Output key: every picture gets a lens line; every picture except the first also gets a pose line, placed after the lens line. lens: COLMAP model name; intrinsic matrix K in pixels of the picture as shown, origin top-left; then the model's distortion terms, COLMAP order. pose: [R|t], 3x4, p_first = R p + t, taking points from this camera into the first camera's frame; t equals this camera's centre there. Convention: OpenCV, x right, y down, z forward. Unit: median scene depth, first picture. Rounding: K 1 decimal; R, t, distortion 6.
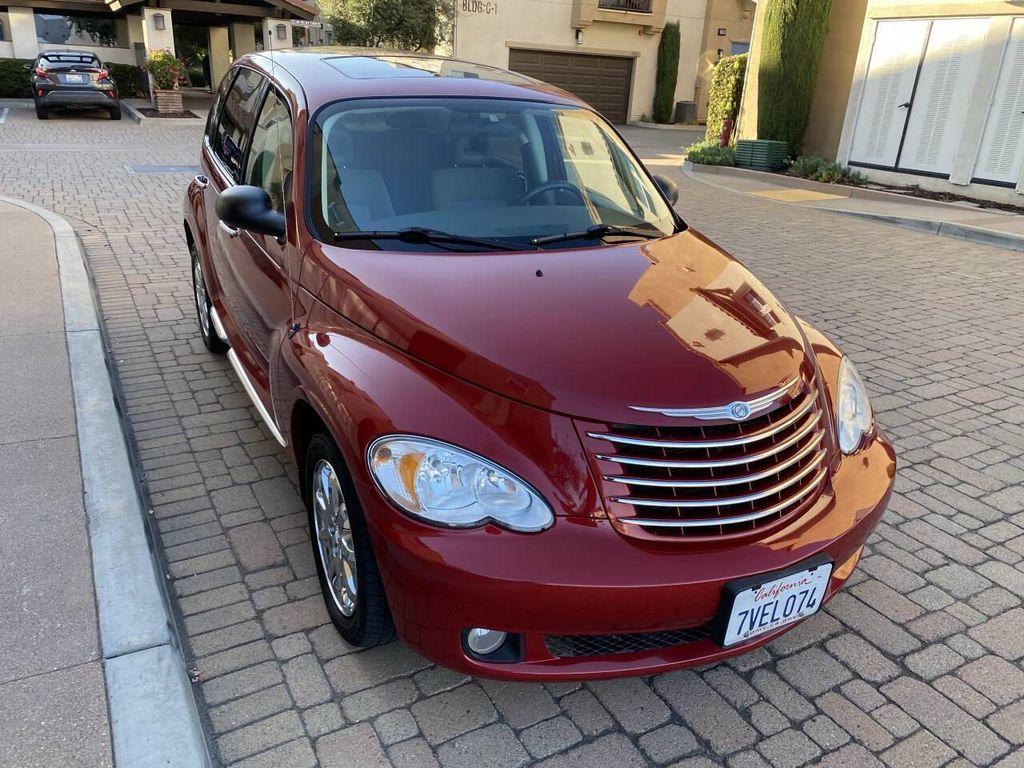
lens RADIAL K [[783.6, 0, 517.2], [0, 783.6, 389.5], [0, 0, 1]] dist [0.019736, -0.010783]
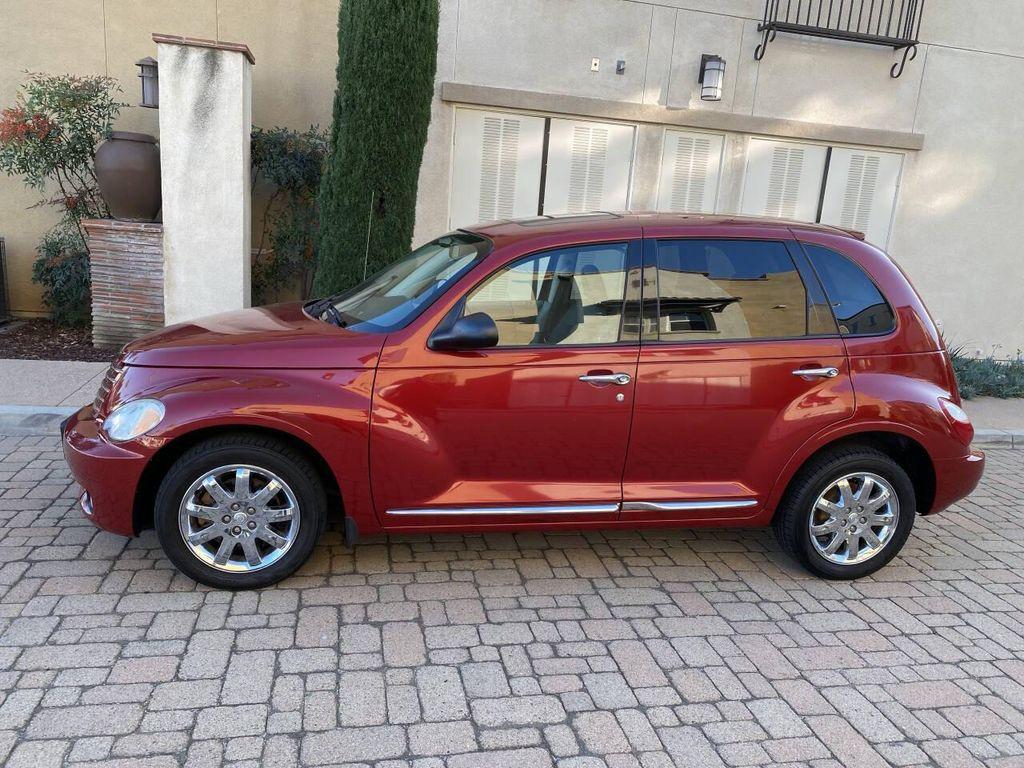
lens RADIAL K [[783.6, 0, 515.7], [0, 783.6, 391.0], [0, 0, 1]] dist [0.019736, -0.010783]
pose [[-0.288868, 0.142469, -0.946709, 1.264849], [-0.437688, 0.859819, 0.262945, -0.550803], [0.851460, 0.490320, -0.186017, 1.533210]]
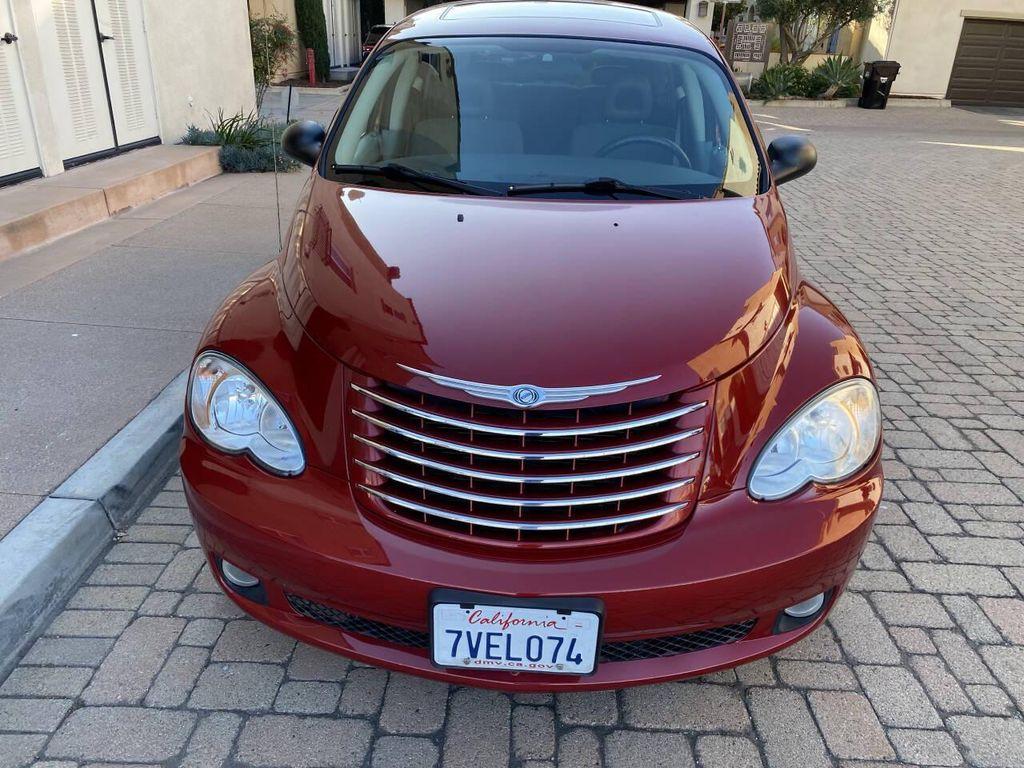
lens RADIAL K [[783.6, 0, 514.3], [0, 783.6, 389.6], [0, 0, 1]] dist [0.019736, -0.010783]
pose [[0.860272, 0.191732, -0.472409, 0.452430], [-0.183216, 0.980955, 0.064489, -0.020074], [0.475777, 0.031074, 0.879017, 0.197287]]
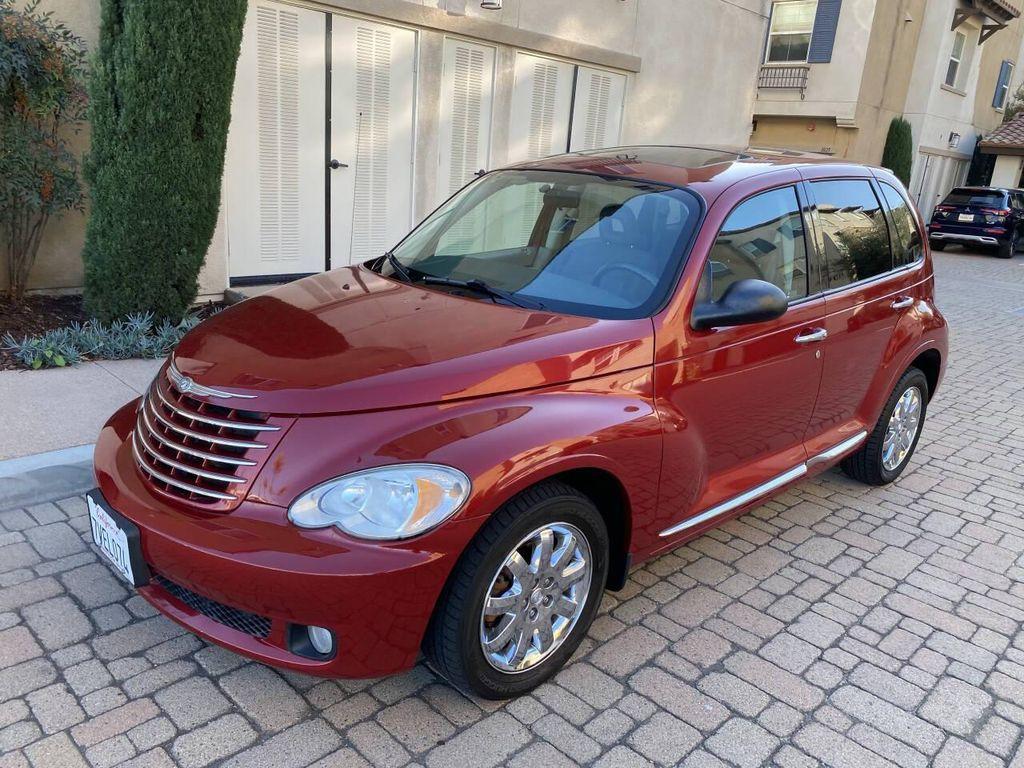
lens RADIAL K [[783.6, 0, 515.5], [0, 783.6, 389.8], [0, 0, 1]] dist [0.019736, -0.010783]
pose [[0.283296, 0.248488, -0.926282, 1.037955], [-0.414901, 0.902541, 0.115225, -0.208571], [0.864639, 0.351672, 0.358784, 0.699118]]
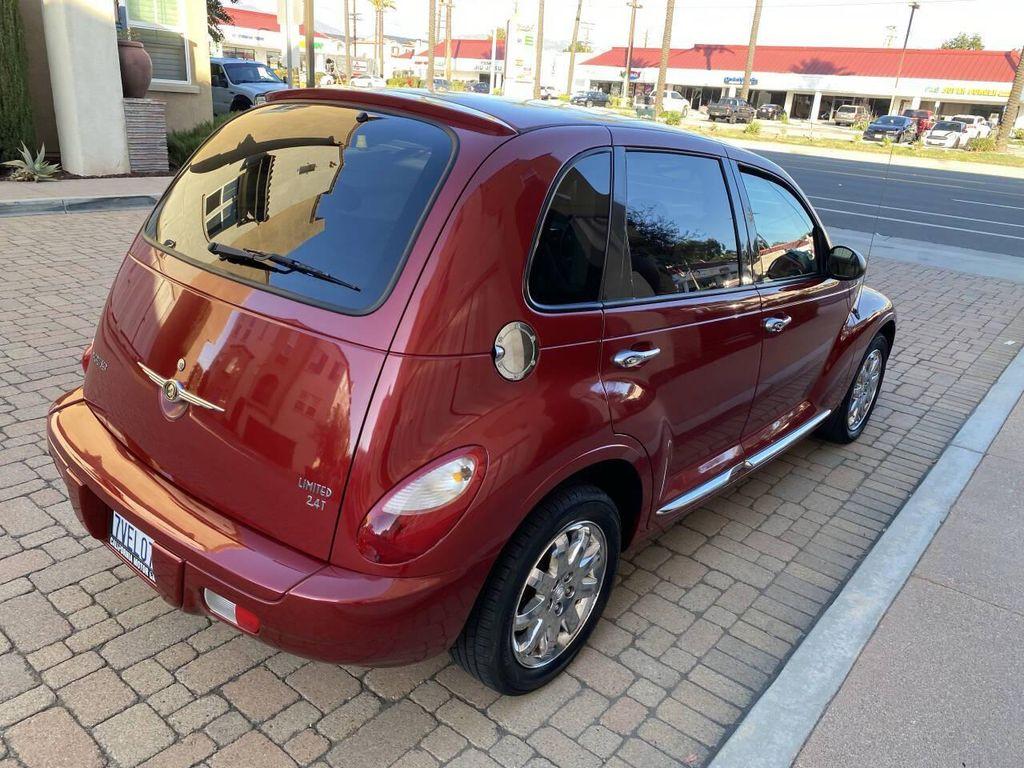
lens RADIAL K [[783.6, 0, 510.8], [0, 783.6, 381.9], [0, 0, 1]] dist [0.019736, -0.010783]
pose [[-0.355499, -0.396738, 0.846298, -1.229609], [0.262122, 0.826792, 0.497701, -0.800136], [-0.897169, 0.398765, -0.189930, 1.709432]]
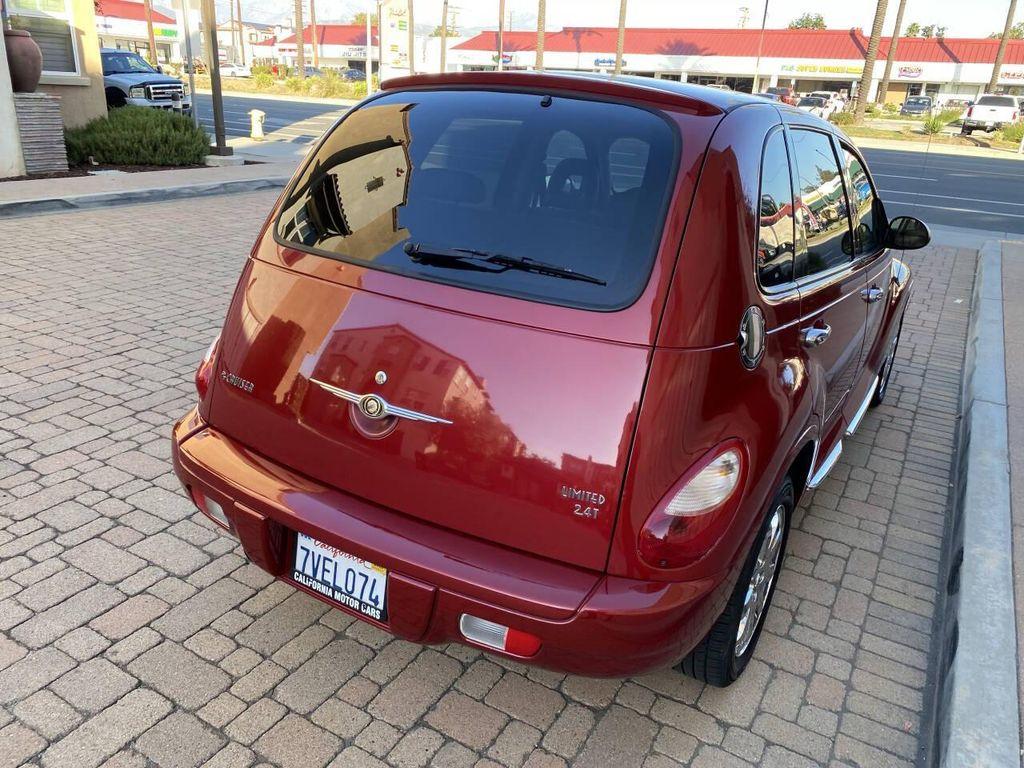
lens RADIAL K [[783.6, 0, 510.3], [0, 783.6, 382.2], [0, 0, 1]] dist [0.019736, -0.010783]
pose [[-0.500548, -0.377978, 0.778835, -1.069067], [0.249248, 0.798634, 0.547776, -0.868731], [-0.829052, 0.468311, -0.305545, 1.963280]]
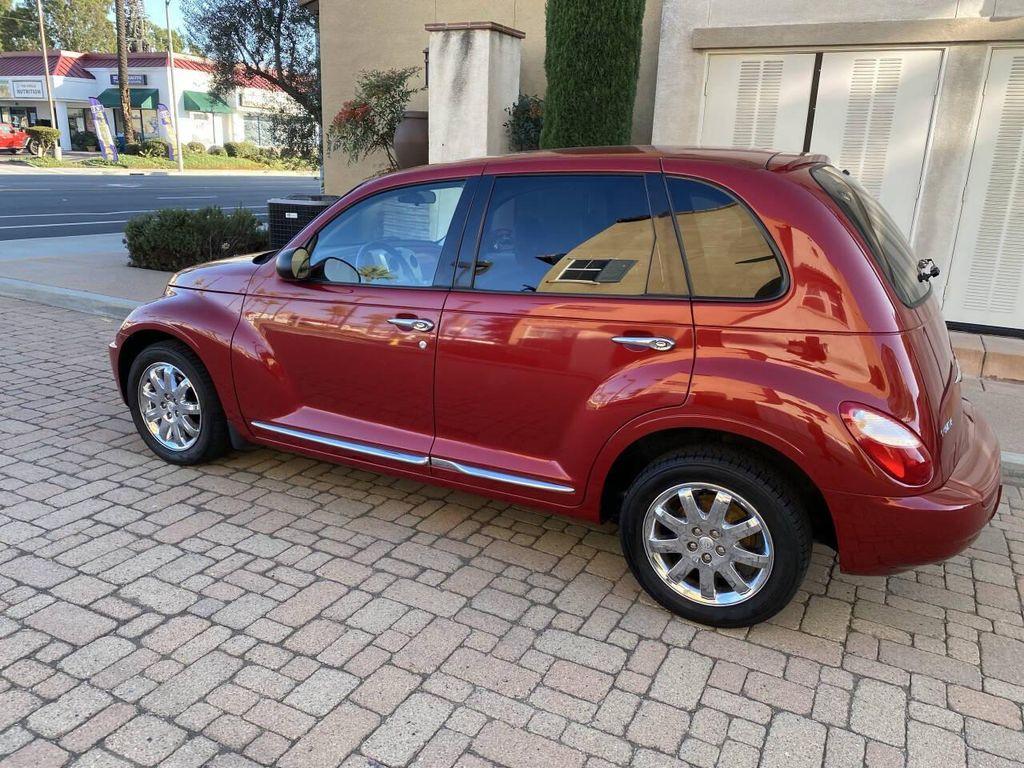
lens RADIAL K [[783.6, 0, 516.4], [0, 783.6, 383.4], [0, 0, 1]] dist [0.019736, -0.010783]
pose [[-0.823451, 0.077558, -0.562062, 0.628663], [-0.282724, 0.802784, 0.524981, -0.878134], [0.491931, 0.591204, -0.639125, 2.260416]]
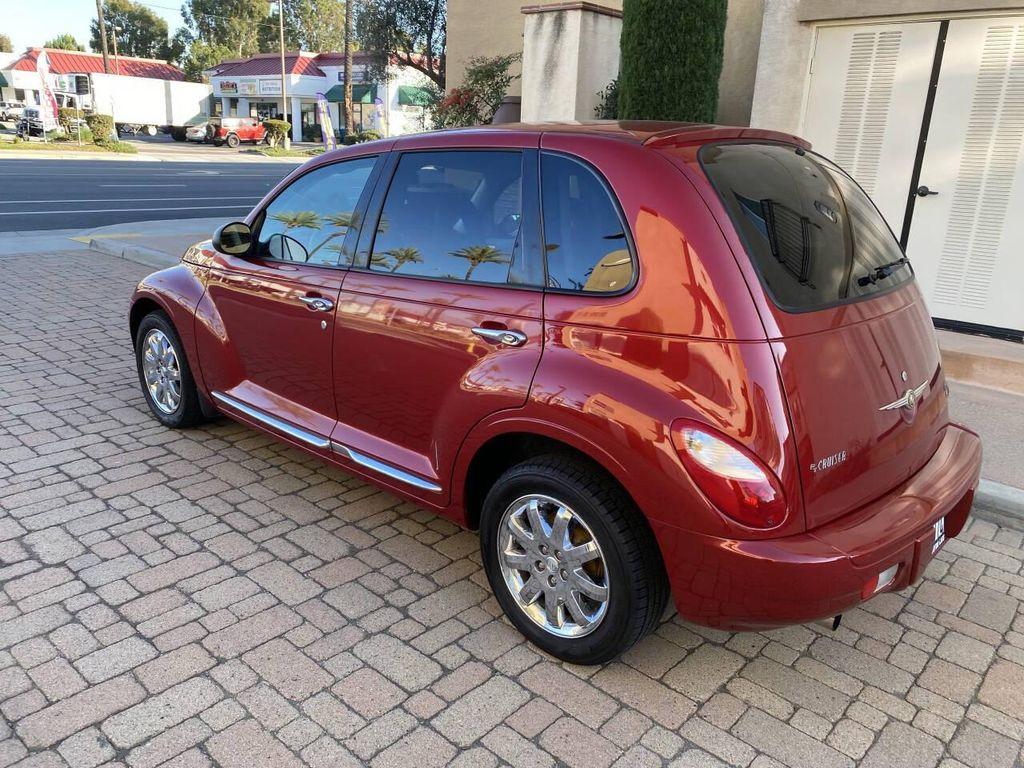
lens RADIAL K [[783.6, 0, 515.8], [0, 783.6, 377.3], [0, 0, 1]] dist [0.019736, -0.010783]
pose [[-0.939538, 0.010791, -0.342276, 0.233136], [-0.205007, 0.782886, 0.587420, -0.936800], [0.274302, 0.622072, -0.733338, 2.366812]]
